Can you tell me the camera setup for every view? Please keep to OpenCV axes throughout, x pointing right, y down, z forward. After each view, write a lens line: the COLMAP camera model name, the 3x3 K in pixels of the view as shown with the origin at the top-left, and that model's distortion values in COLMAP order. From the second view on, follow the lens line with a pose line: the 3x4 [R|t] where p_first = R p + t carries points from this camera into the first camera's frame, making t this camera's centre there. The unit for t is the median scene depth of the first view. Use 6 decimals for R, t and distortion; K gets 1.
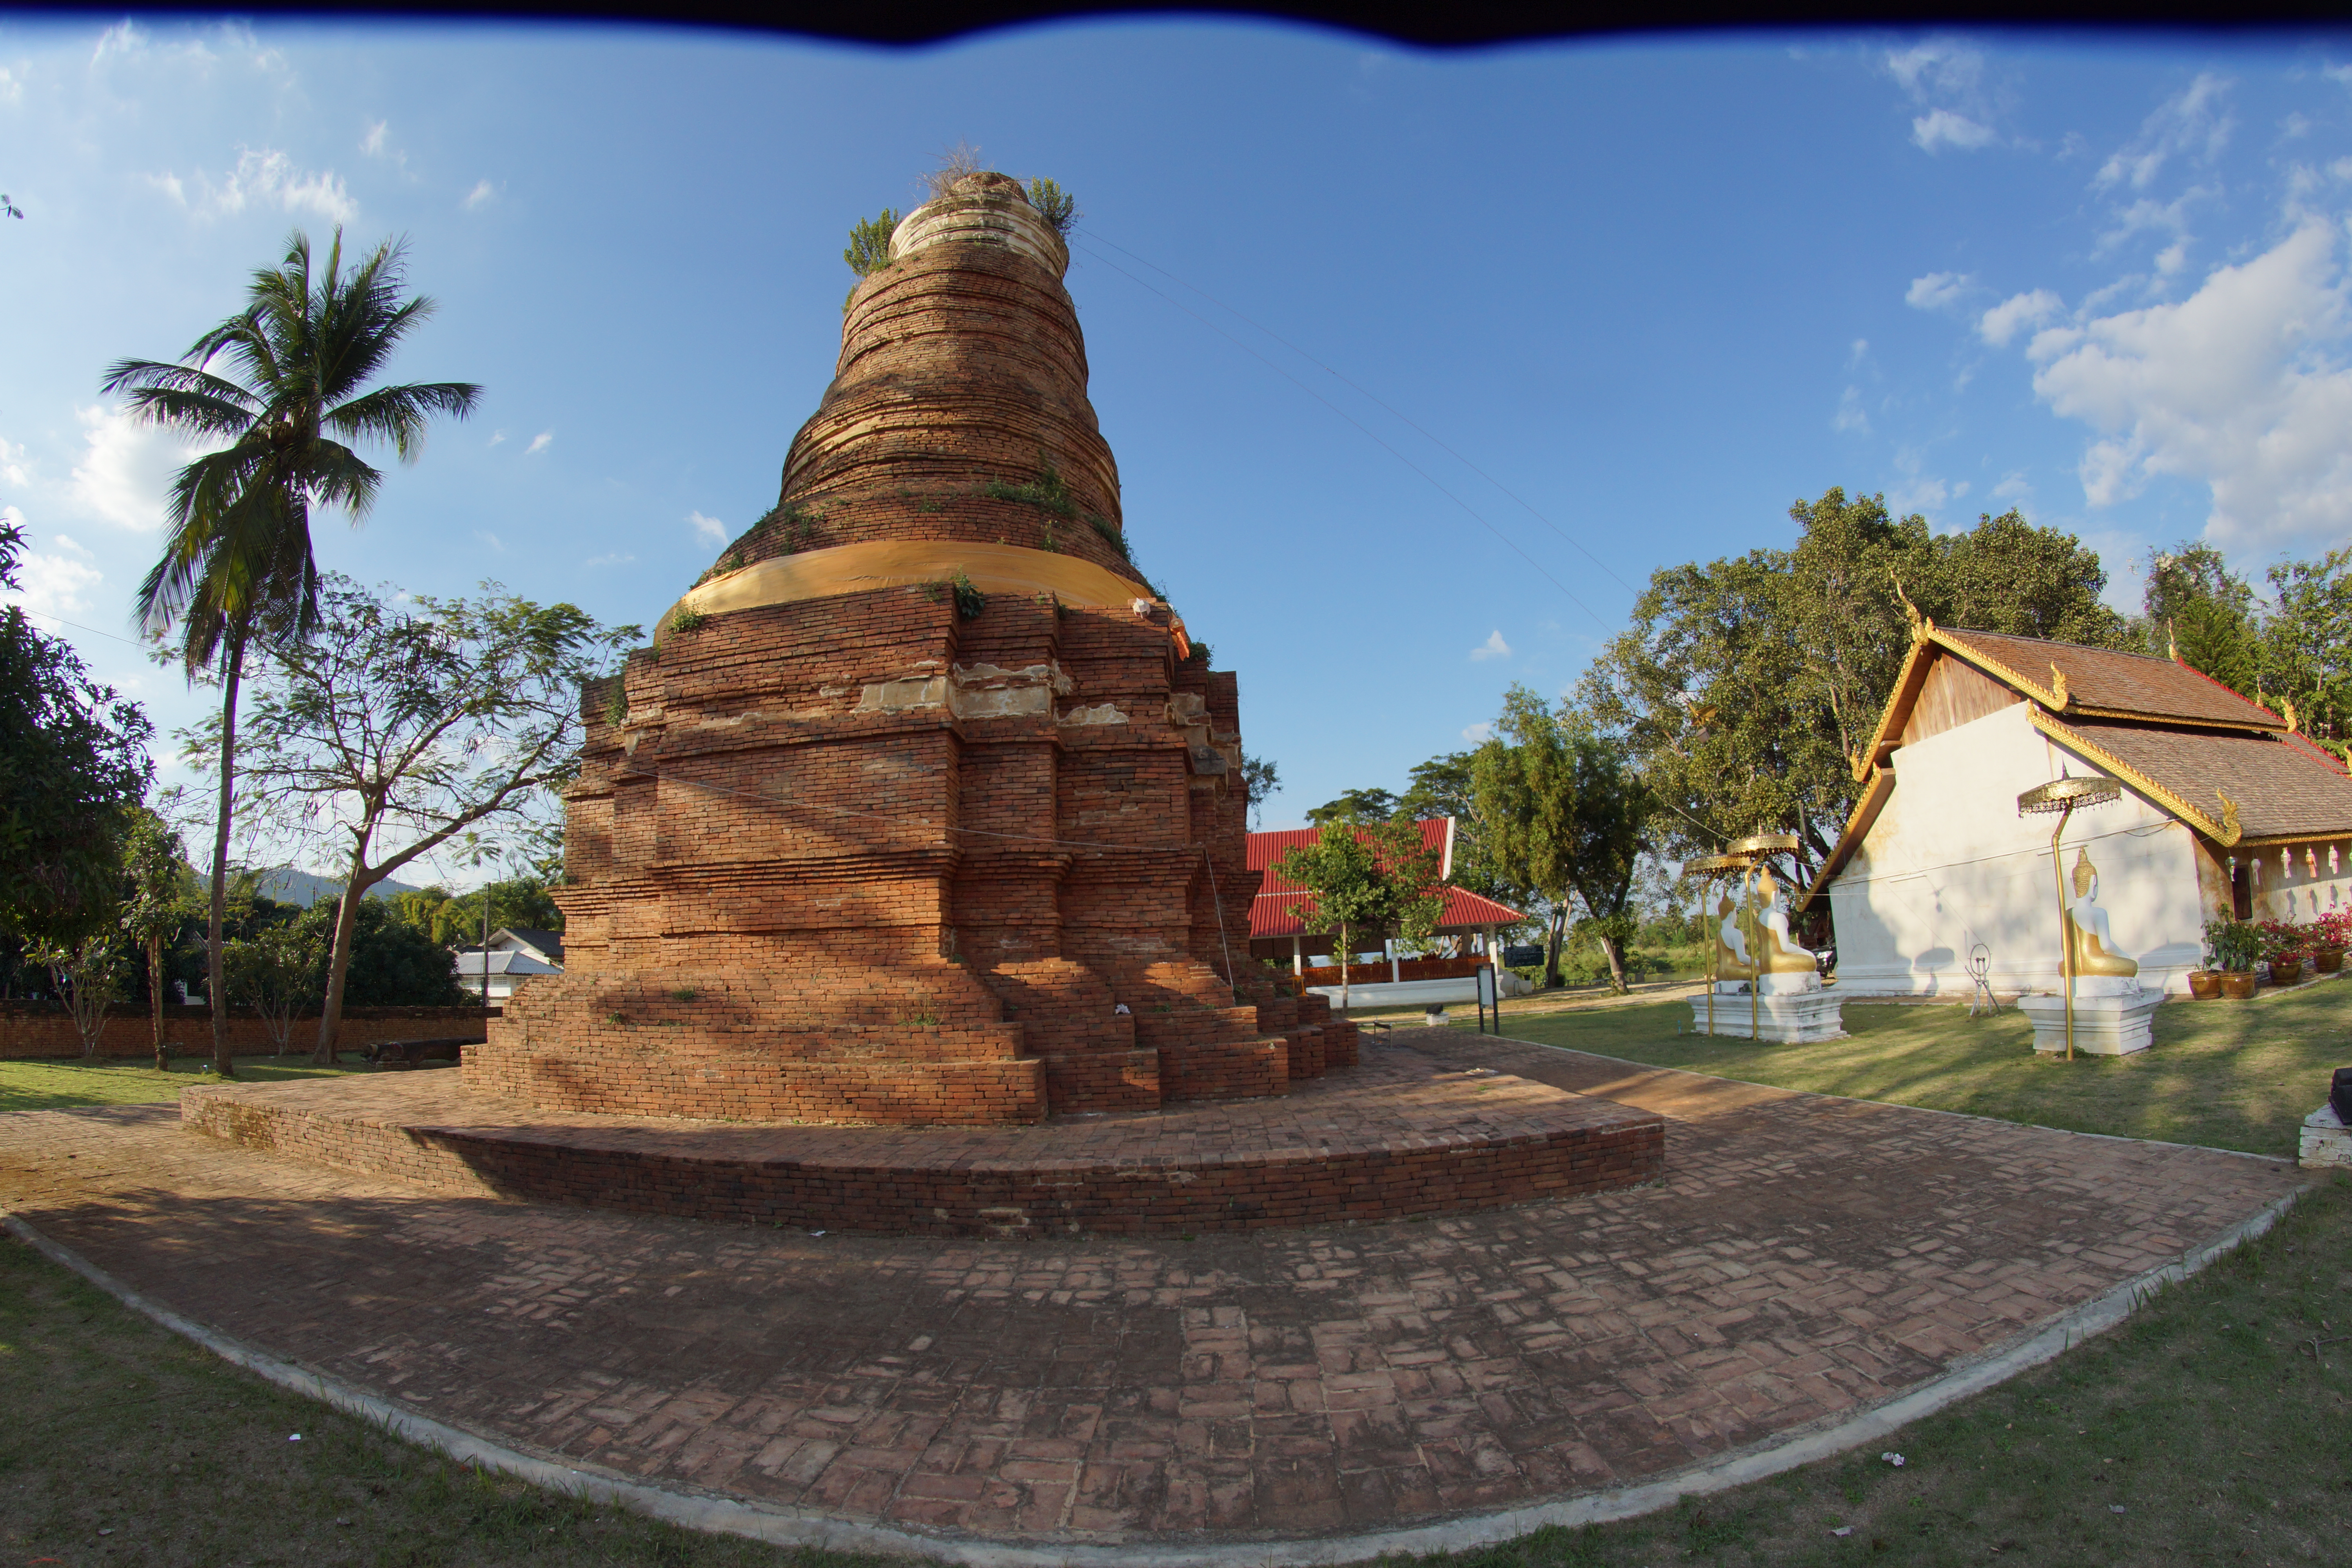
lens RADIAL K [[1102.2, 0, 1183.9], [0, 1102.2, 958.8], [0, 0, 1]] dist [-0.219465, 0.044691]
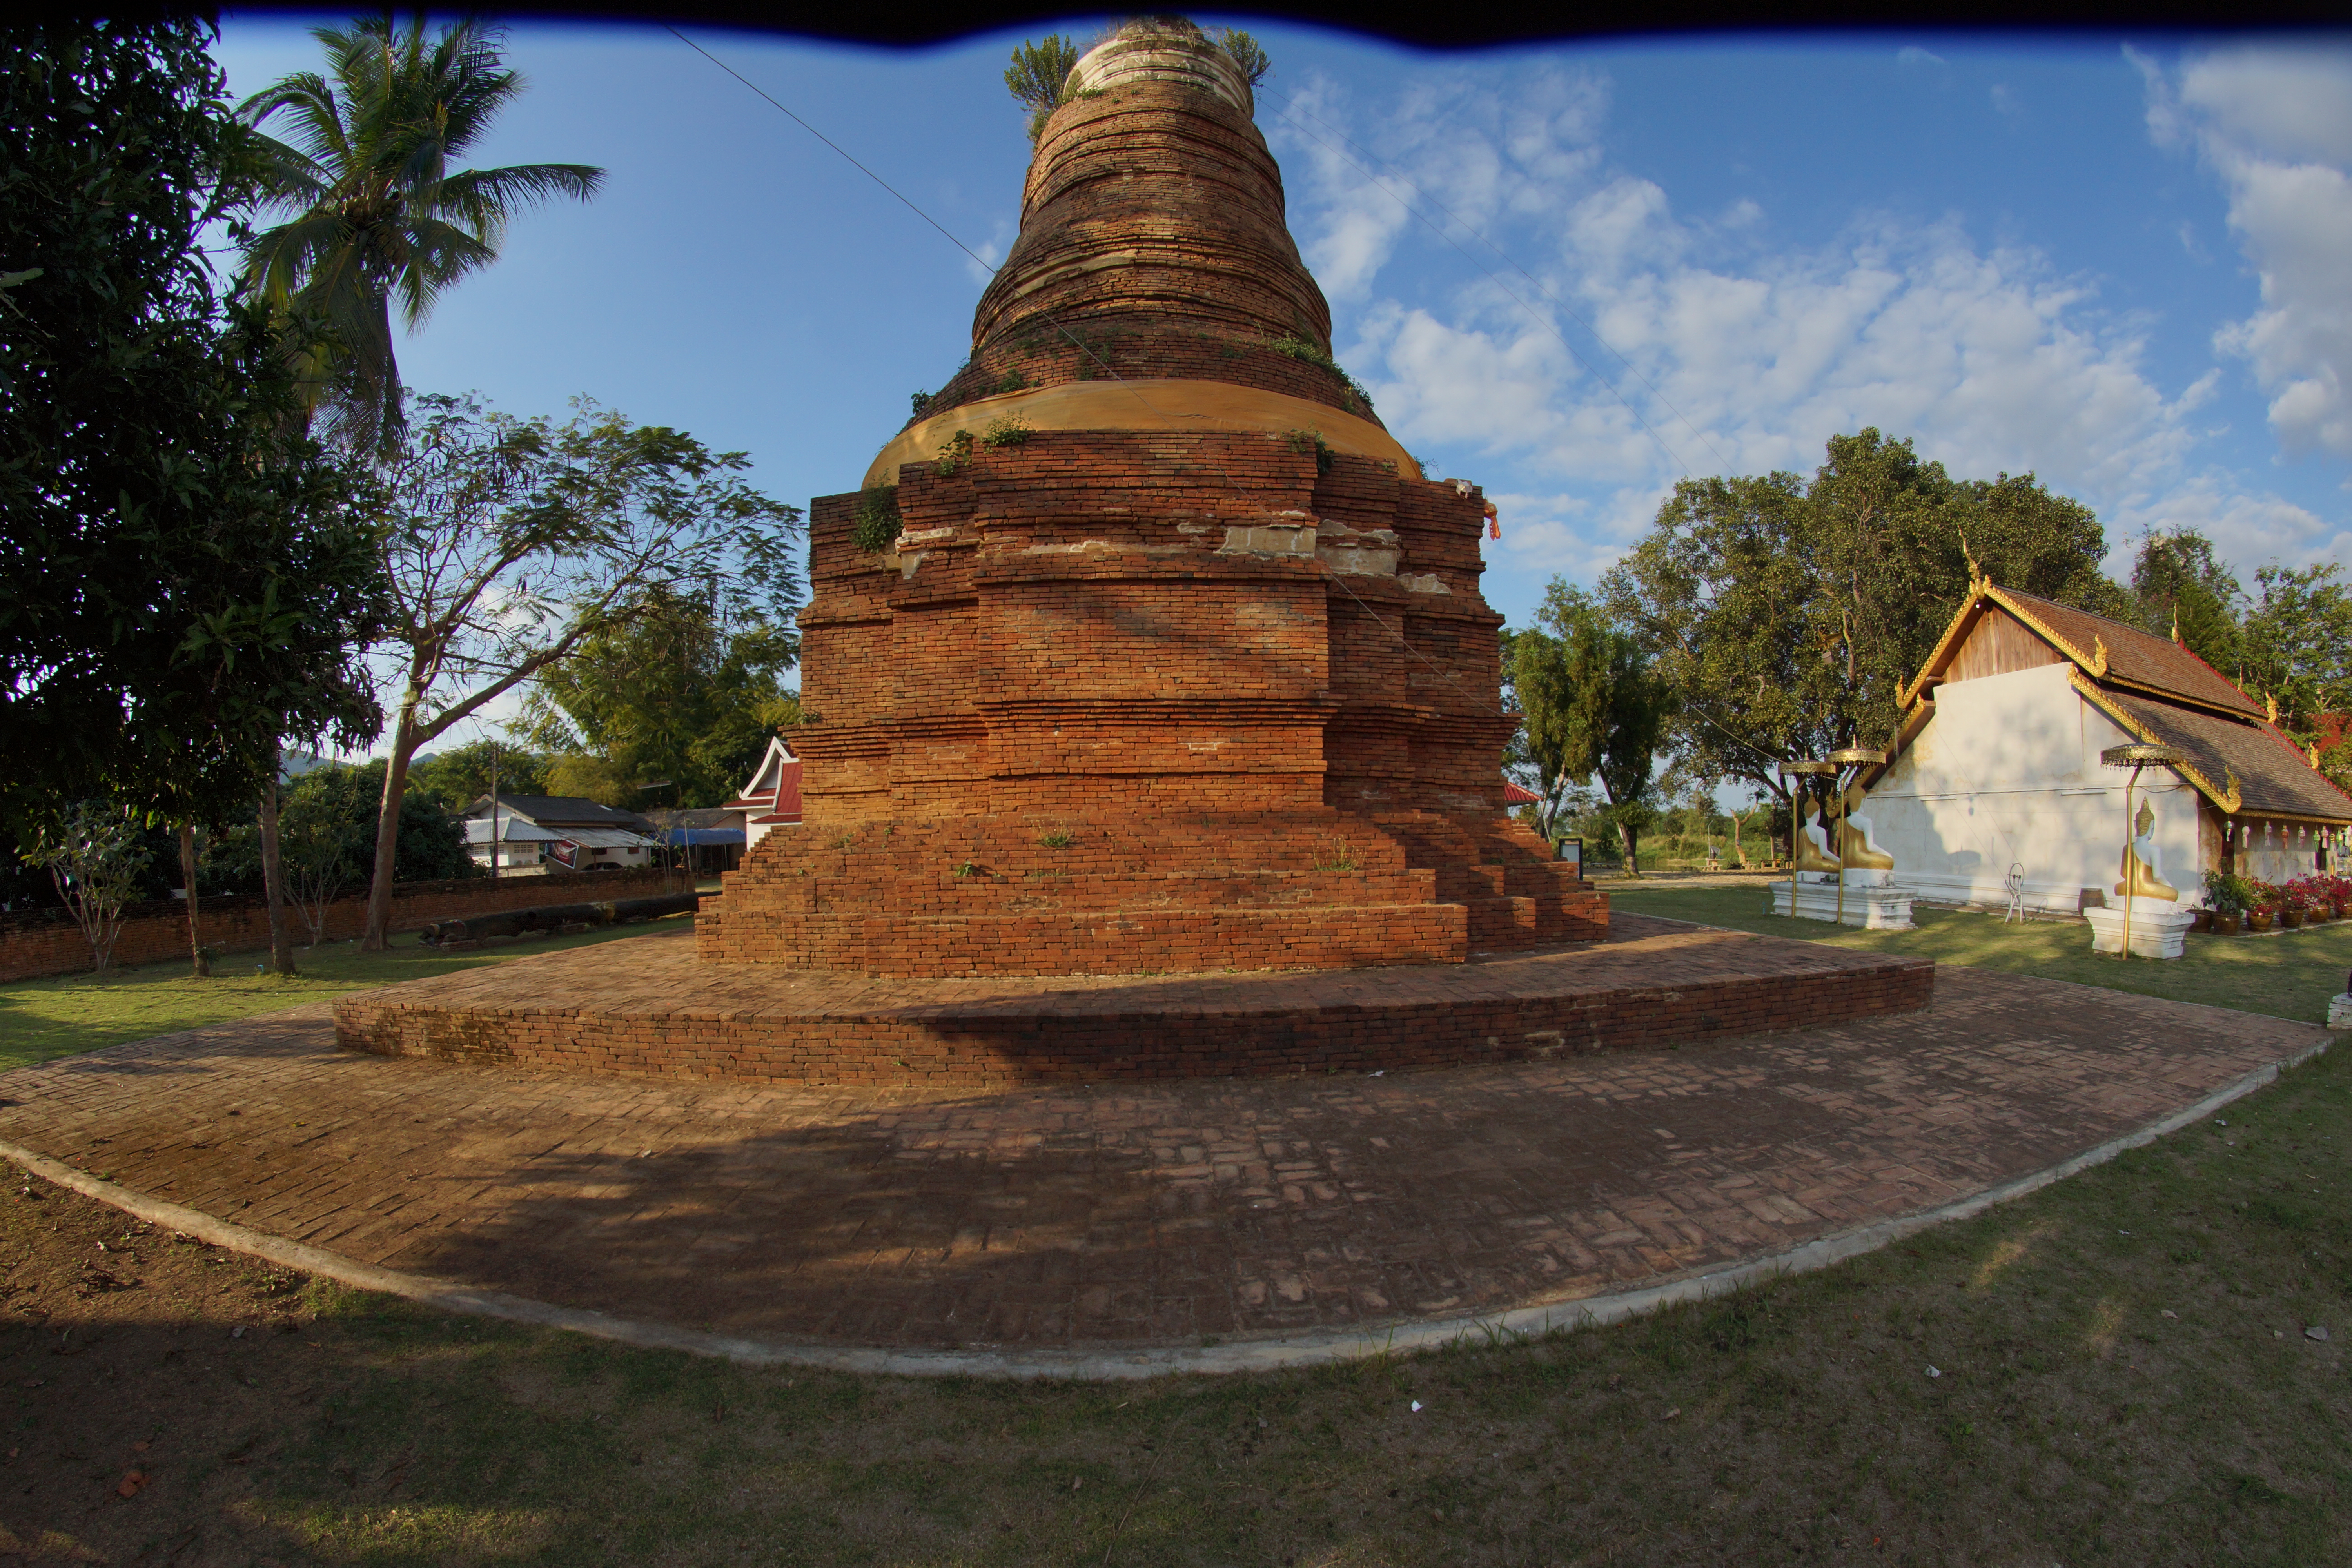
lens RADIAL K [[1102.2, 0, 1183.9], [0, 1102.2, 958.8], [0, 0, 1]] dist [-0.219465, 0.044691]
pose [[0.988901, 0.036623, 0.143988, -0.334842], [-0.054539, 0.990967, 0.122519, 0.017906], [-0.138200, -0.129012, 0.981966, -0.019648]]
